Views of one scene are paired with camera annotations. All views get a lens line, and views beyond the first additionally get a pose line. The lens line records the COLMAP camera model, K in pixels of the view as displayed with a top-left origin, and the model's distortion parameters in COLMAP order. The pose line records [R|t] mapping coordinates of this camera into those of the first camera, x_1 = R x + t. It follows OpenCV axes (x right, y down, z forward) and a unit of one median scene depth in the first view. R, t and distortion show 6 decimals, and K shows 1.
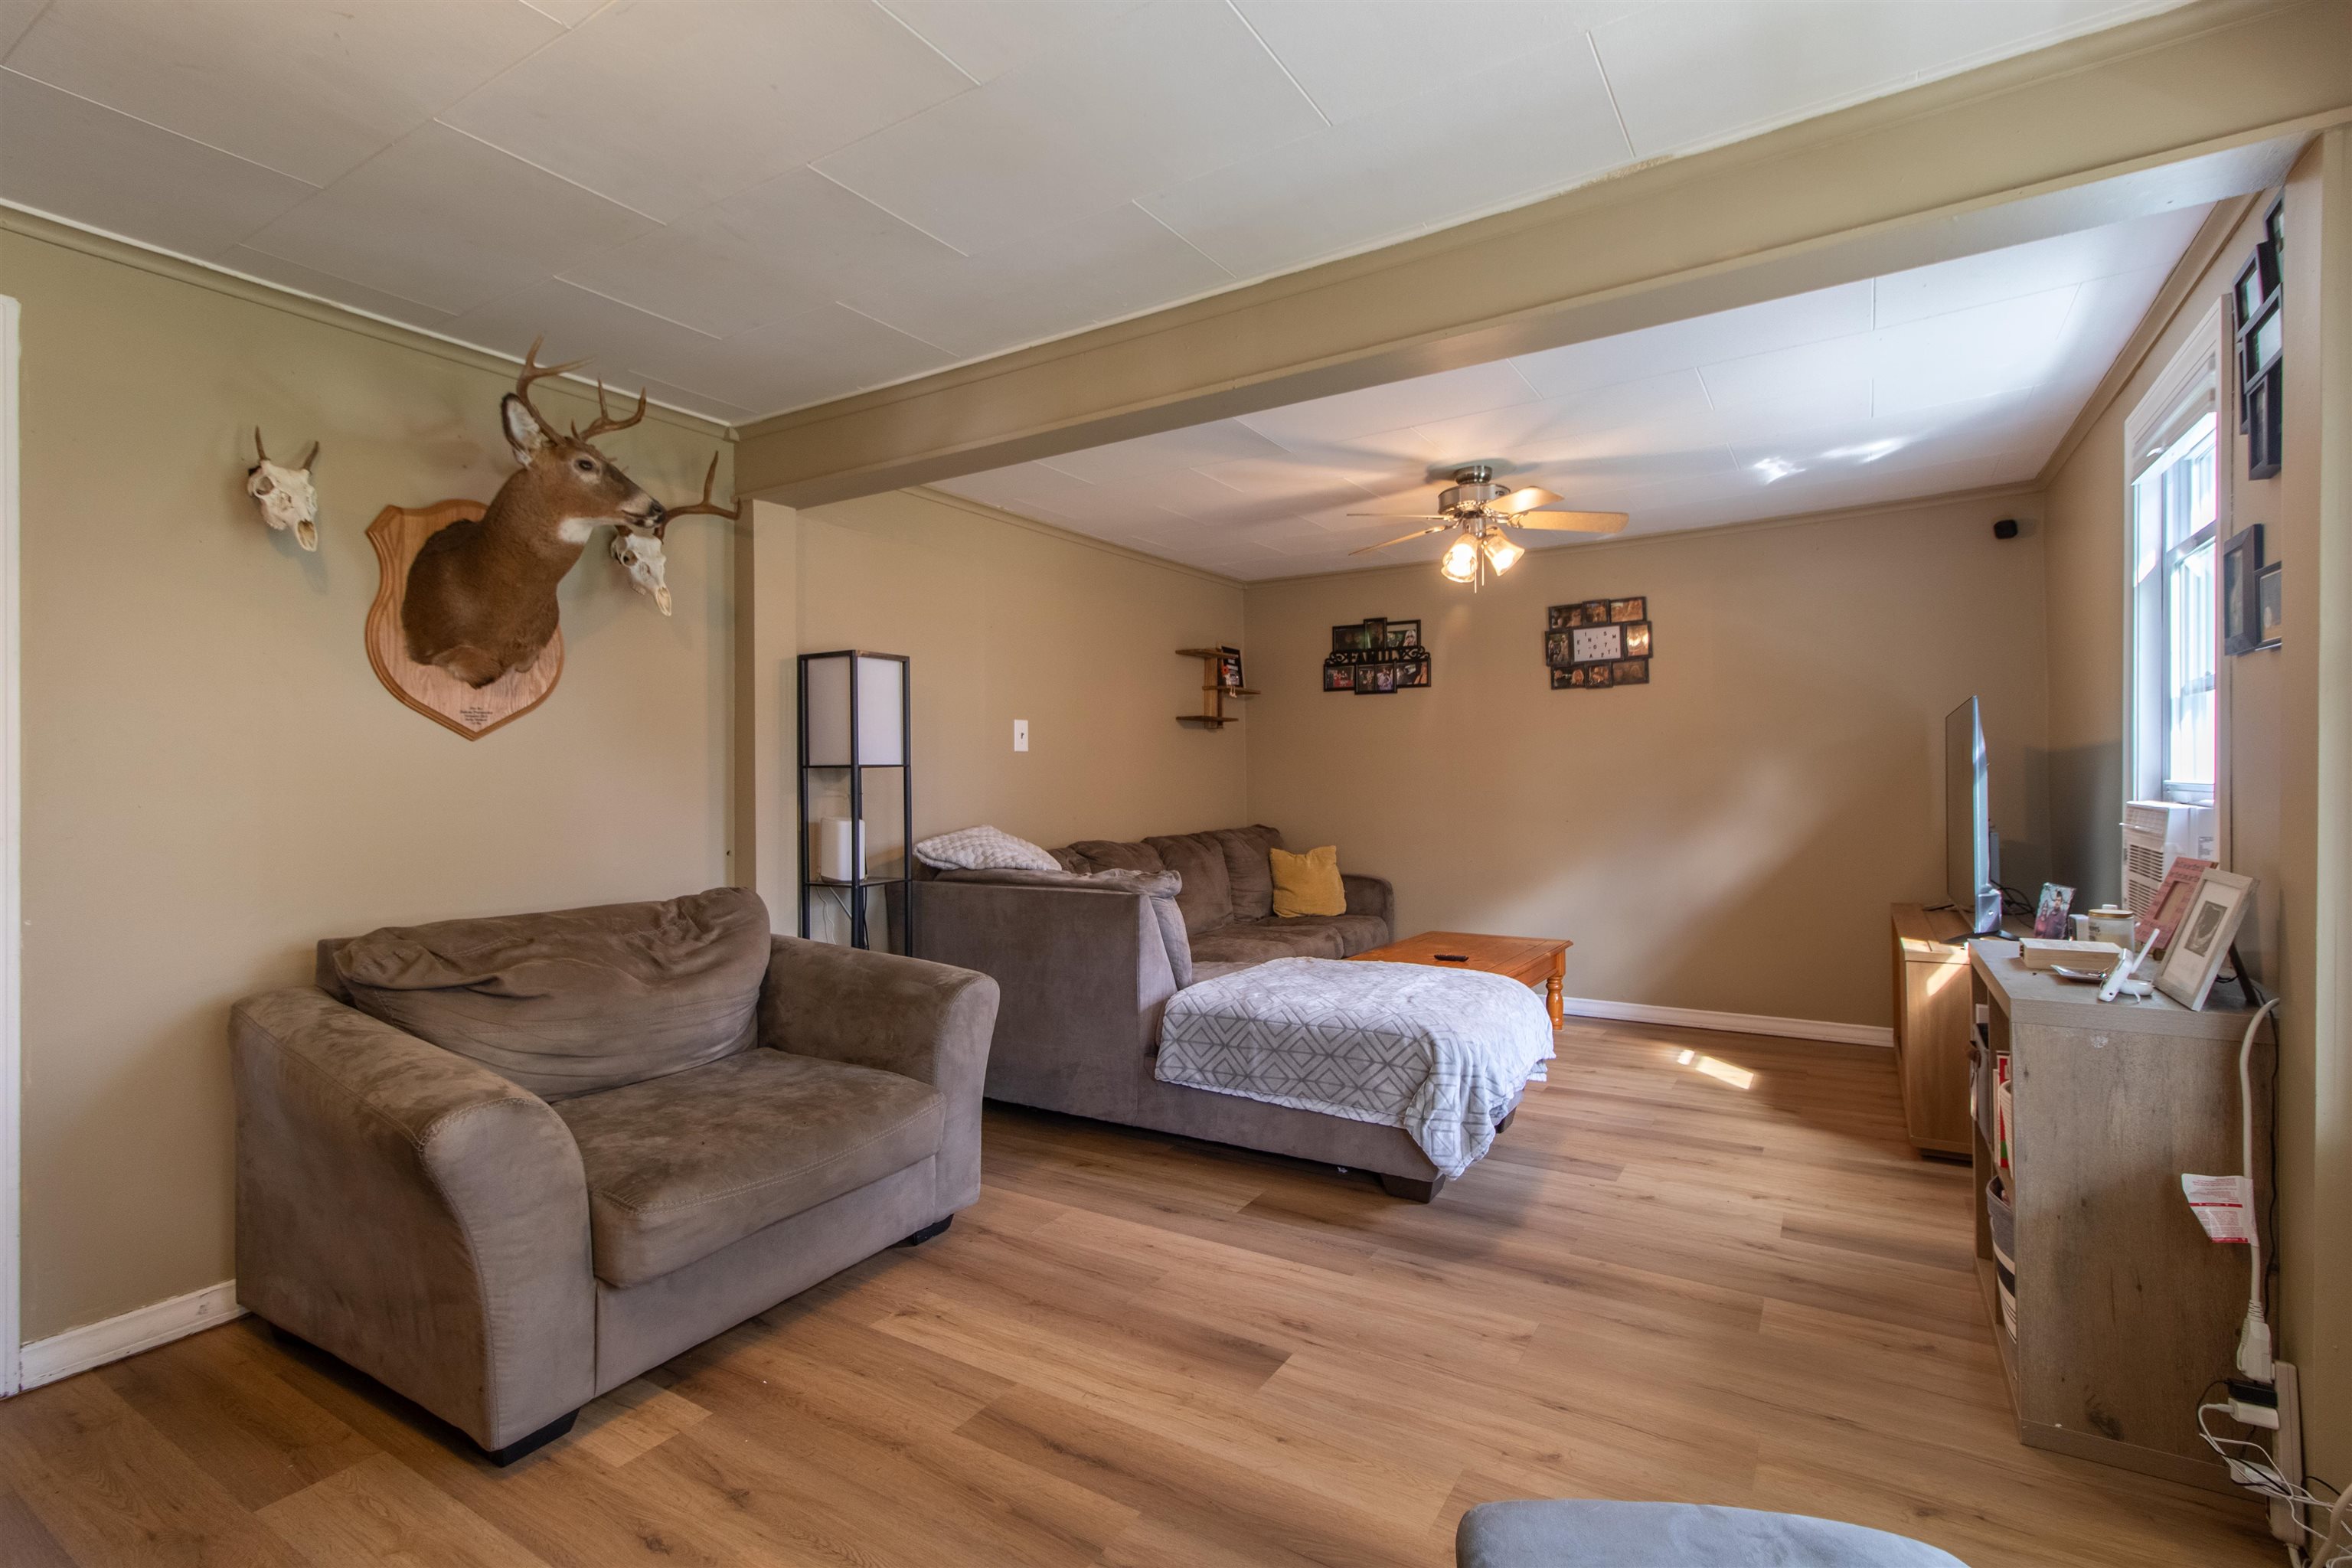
lens RADIAL K [[1111.3, 0, 1199.7], [0, 1111.3, 778.4], [0, 0, 1]] dist [-0.002933, 0.001210]
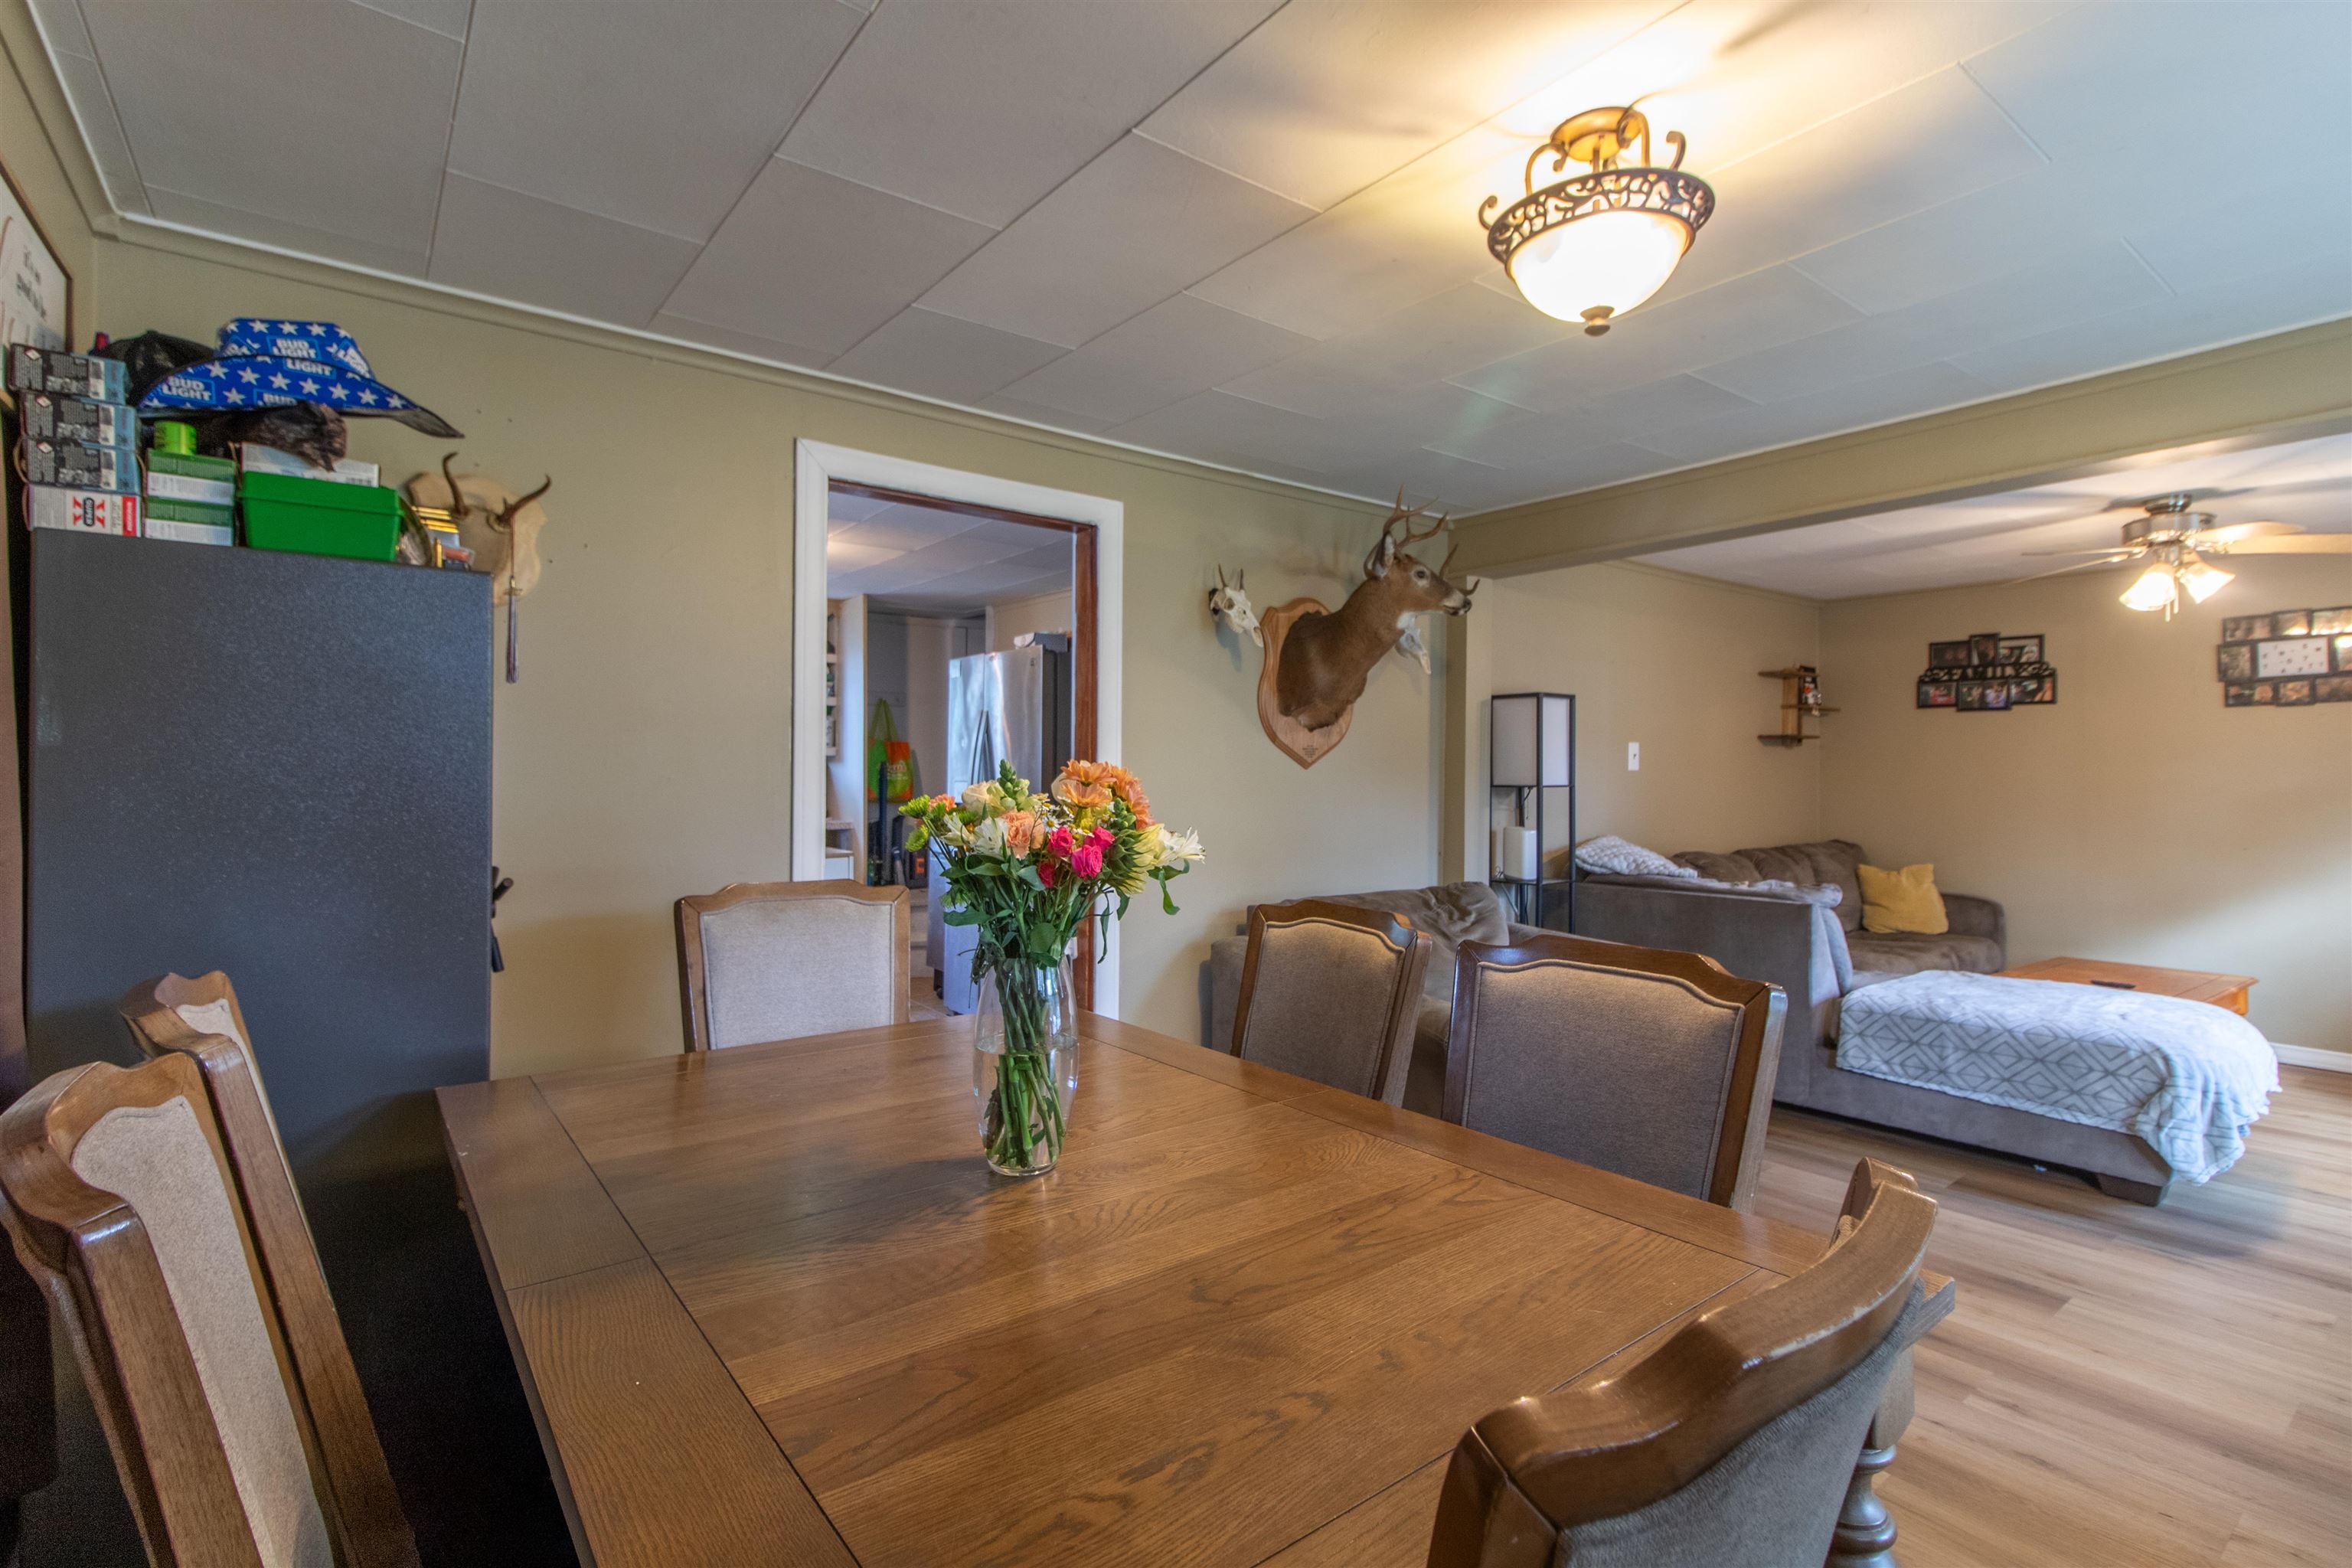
lens RADIAL K [[1111.3, 0, 1156.9], [0, 1111.3, 775.9], [0, 0, 1]] dist [-0.002933, 0.001210]
pose [[0.926278, 0.012511, -0.376633, -0.240175], [-0.011967, 0.999921, 0.003783, -0.022347], [0.376650, 0.001003, 0.926355, -0.296599]]
